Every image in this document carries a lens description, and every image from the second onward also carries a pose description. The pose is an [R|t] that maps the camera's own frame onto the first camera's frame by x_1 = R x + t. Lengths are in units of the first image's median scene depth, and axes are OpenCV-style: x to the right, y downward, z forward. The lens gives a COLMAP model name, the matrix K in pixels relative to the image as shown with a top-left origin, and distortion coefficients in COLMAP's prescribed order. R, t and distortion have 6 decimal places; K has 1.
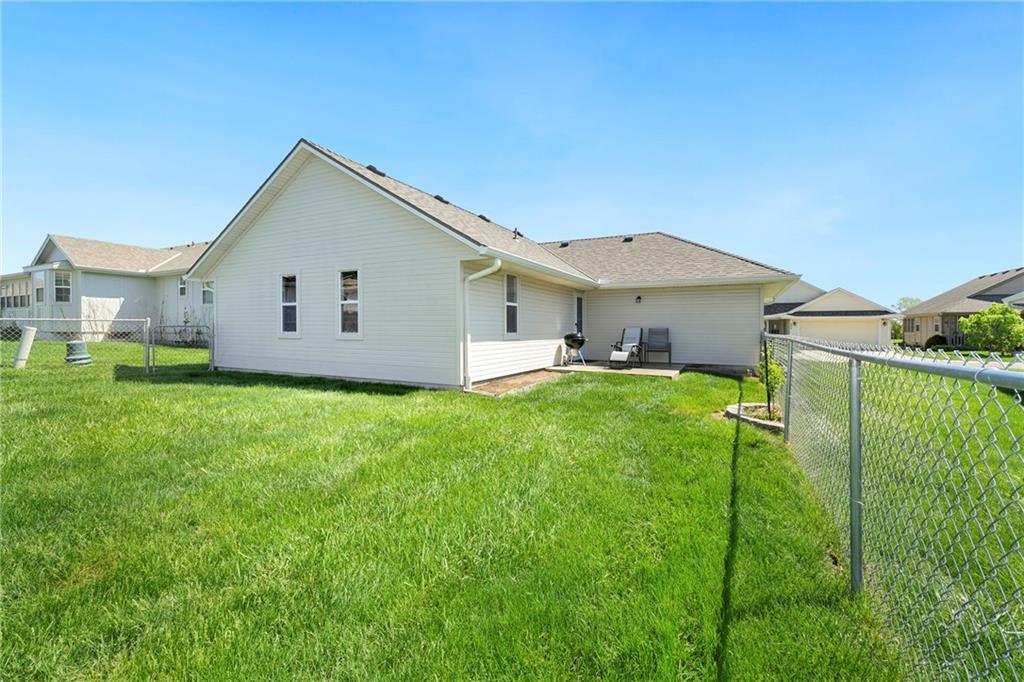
lens RADIAL K [[420.6, 0, 516.6], [0, 420.6, 323.3], [0, 0, 1]] dist [0.000406, -0.000027]
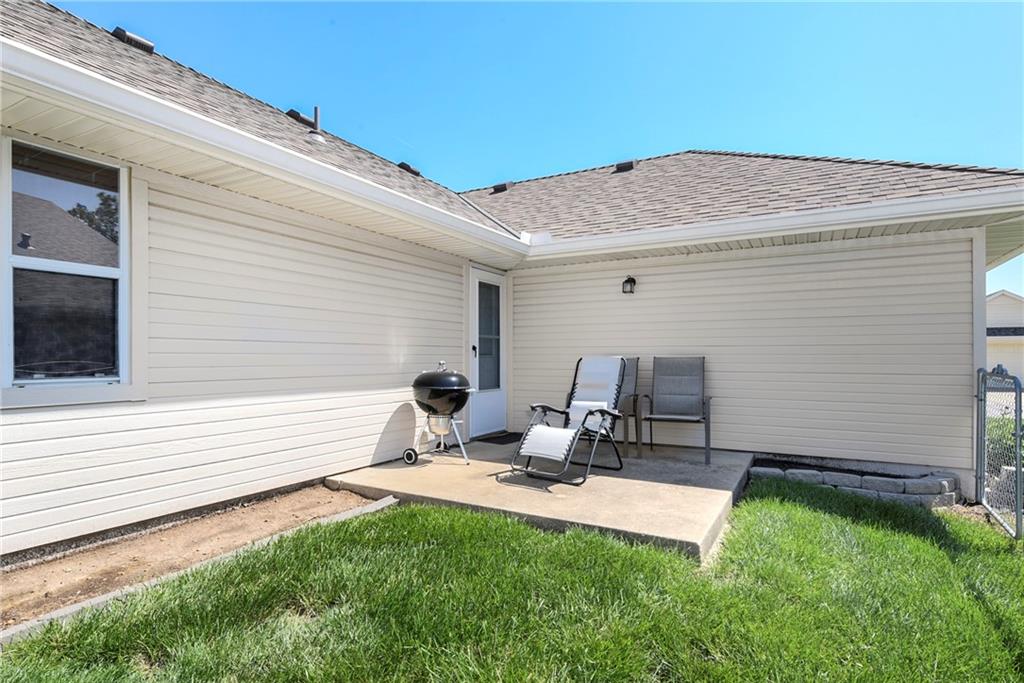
lens RADIAL K [[534.3, 0, 512.0], [0, 534.3, 341.5], [0, 0, 1]] dist [-0.000107, -0.000179]
pose [[0.999190, -0.004462, -0.039981, 0.217610], [0.003831, 0.999867, -0.015834, 0.004658], [0.040046, 0.015668, 0.999075, 0.539591]]
